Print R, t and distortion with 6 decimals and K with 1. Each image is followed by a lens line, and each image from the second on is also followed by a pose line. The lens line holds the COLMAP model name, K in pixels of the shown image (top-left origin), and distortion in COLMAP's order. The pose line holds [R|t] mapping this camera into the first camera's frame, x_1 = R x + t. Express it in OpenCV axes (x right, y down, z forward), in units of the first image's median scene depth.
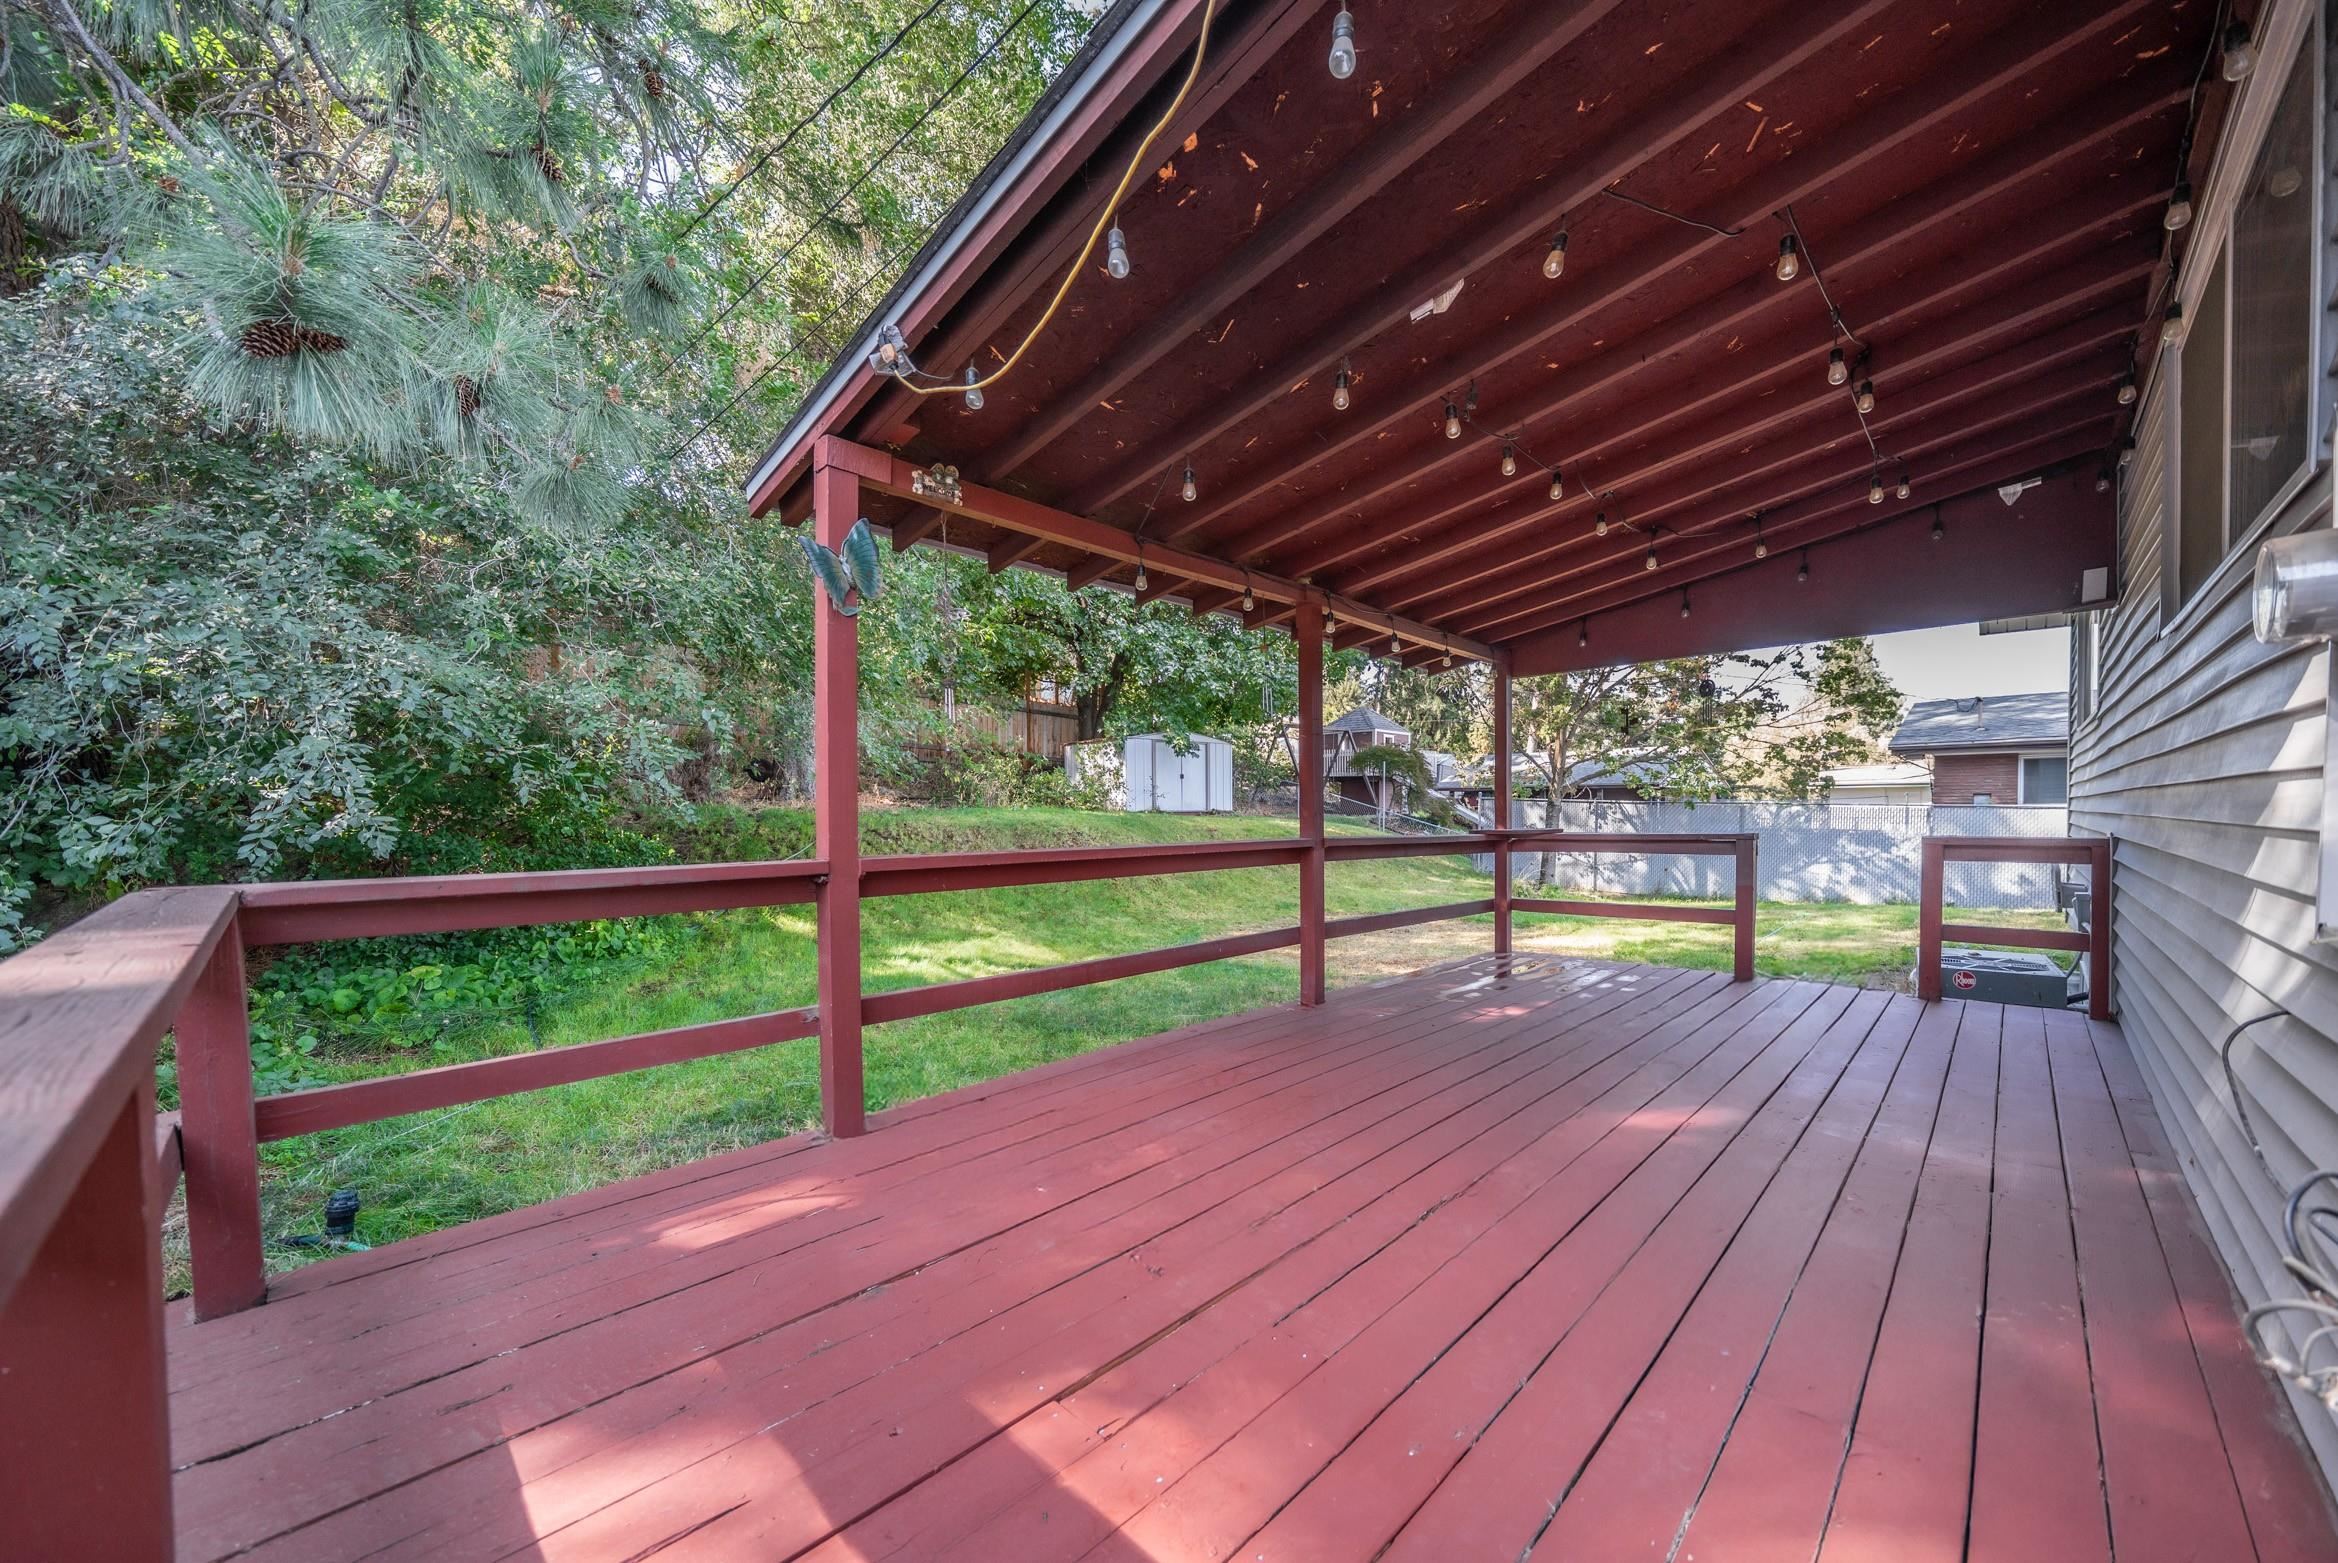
lens RADIAL K [[788.1, 0, 1169.0], [0, 788.1, 781.5], [0, 0, 1]] dist [-0.022170, -0.000016]
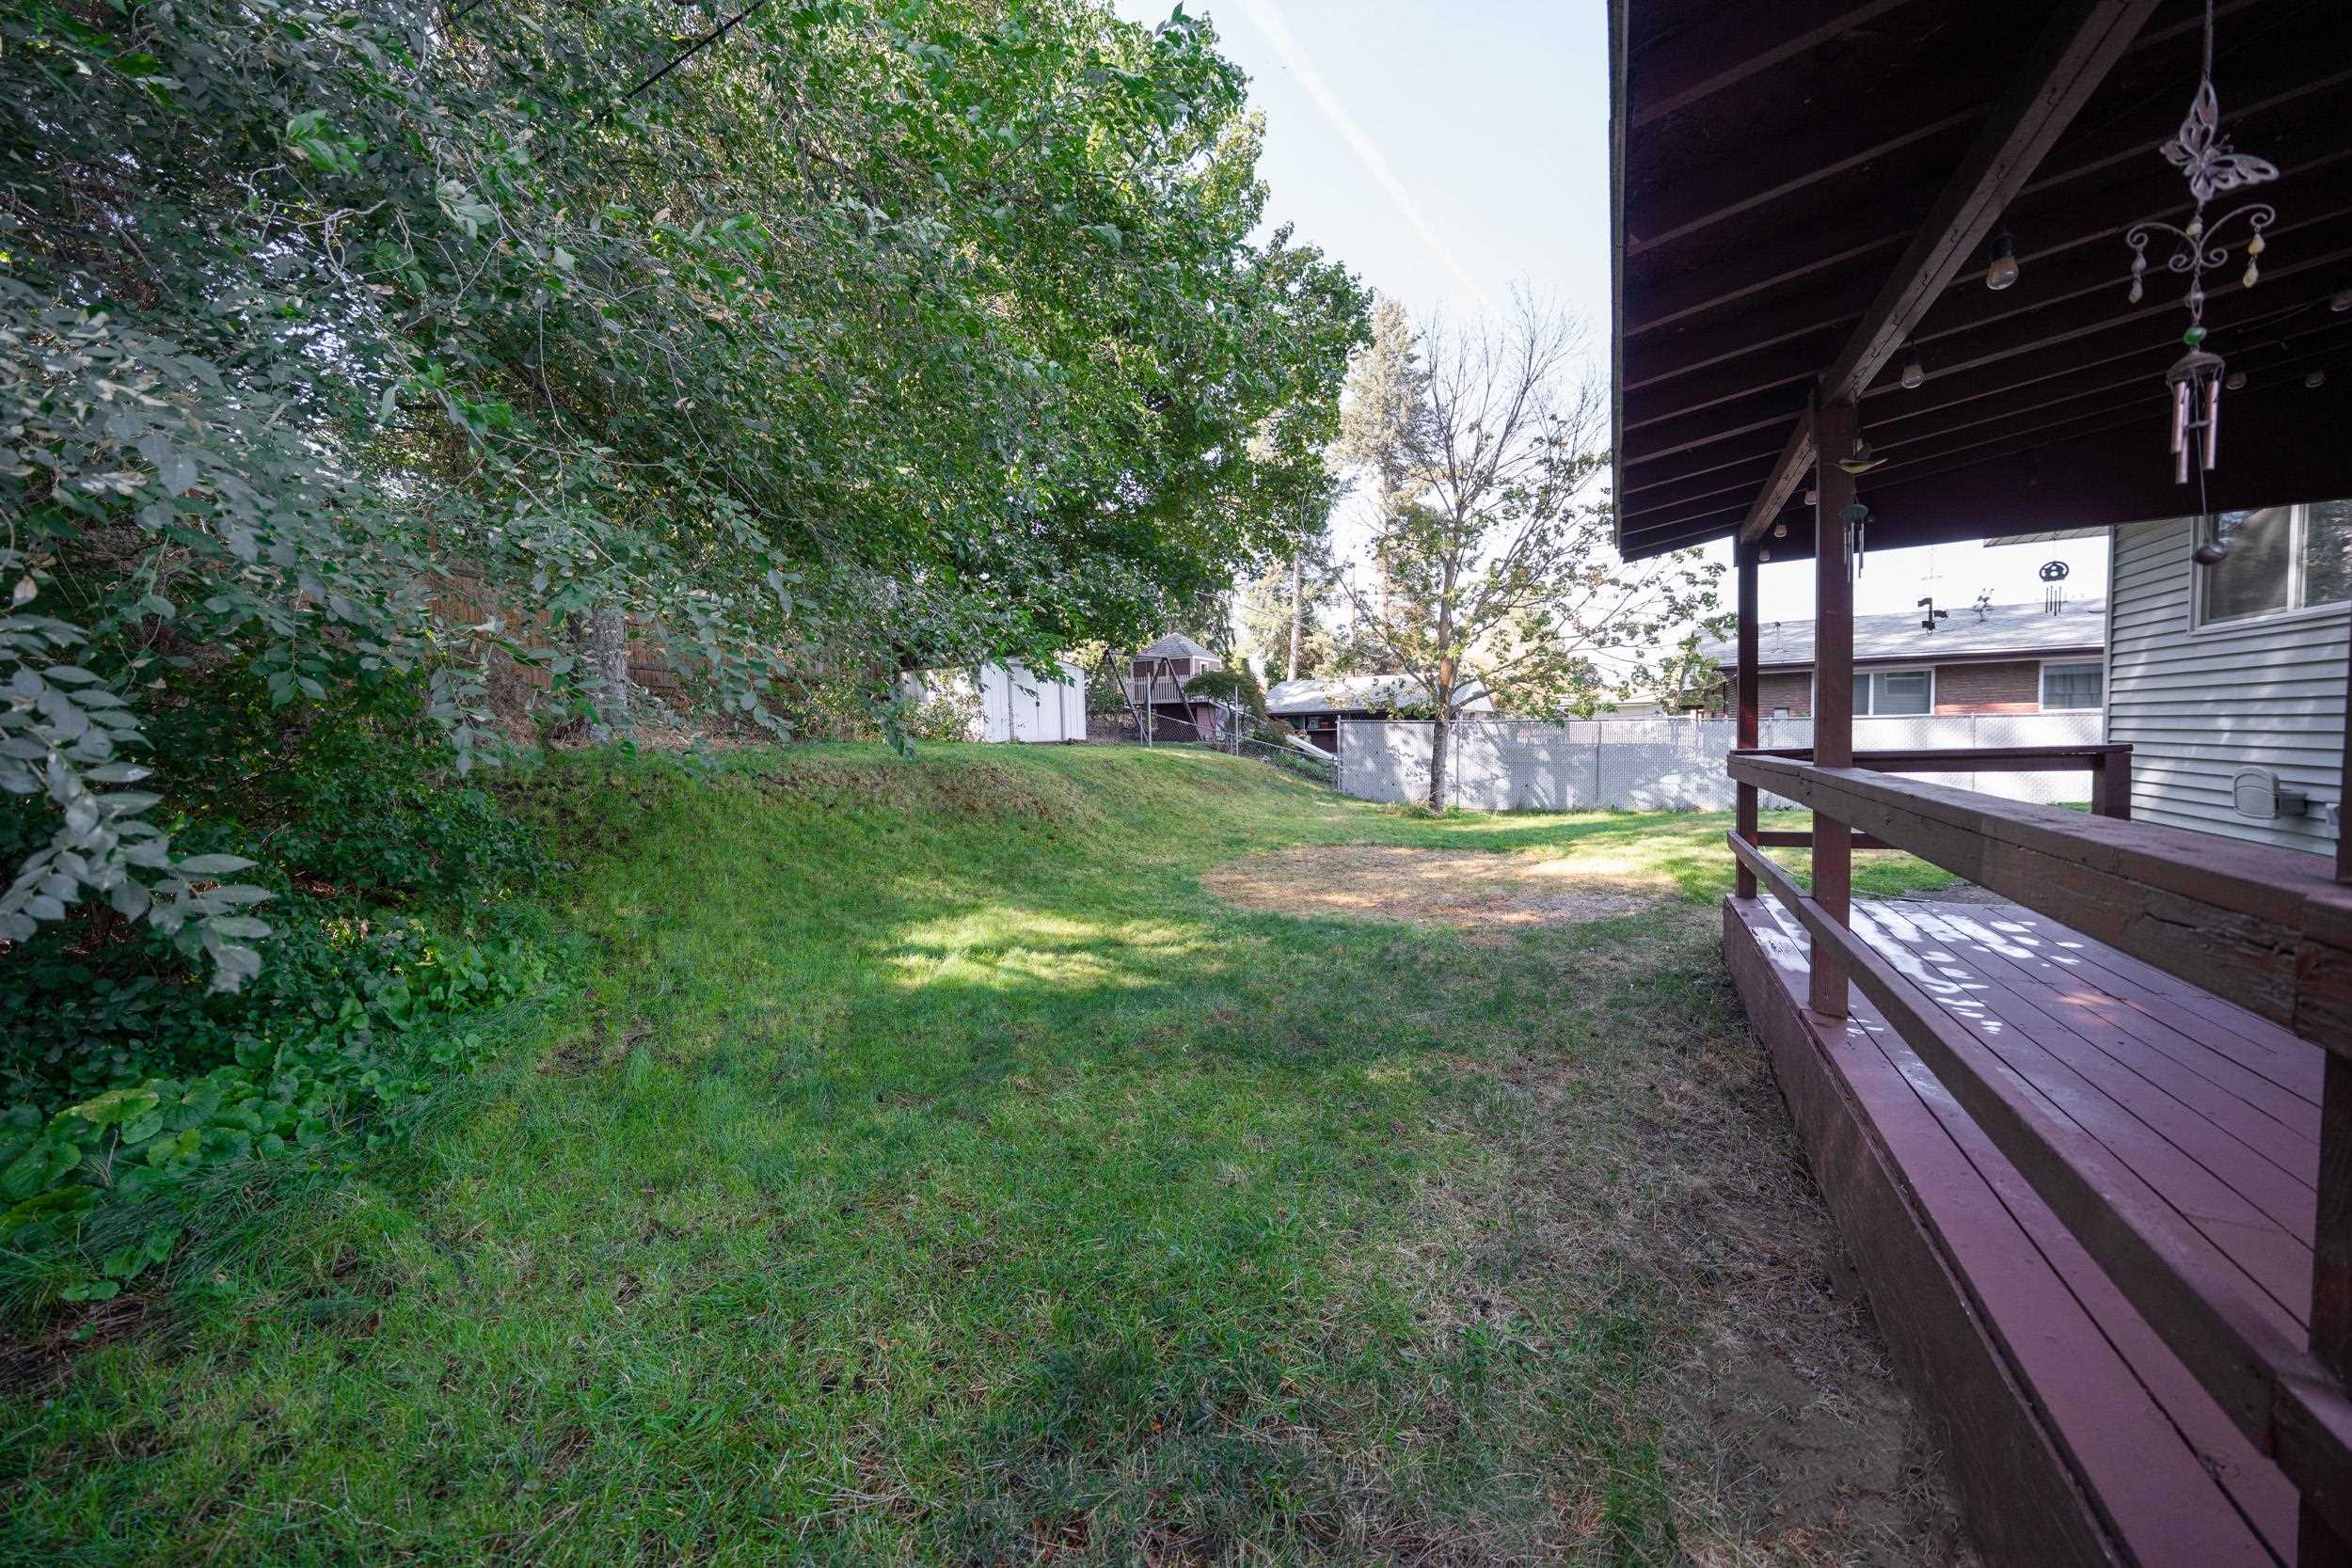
lens RADIAL K [[809.3, 0, 1175.1], [0, 809.3, 727.4], [0, 0, 1]] dist [0.000422, 0.000018]
pose [[0.975991, -0.021950, 0.216702, -0.183982], [0.017032, 0.999554, 0.024537, 0.001813], [-0.217144, -0.020257, 0.975929, 0.156973]]
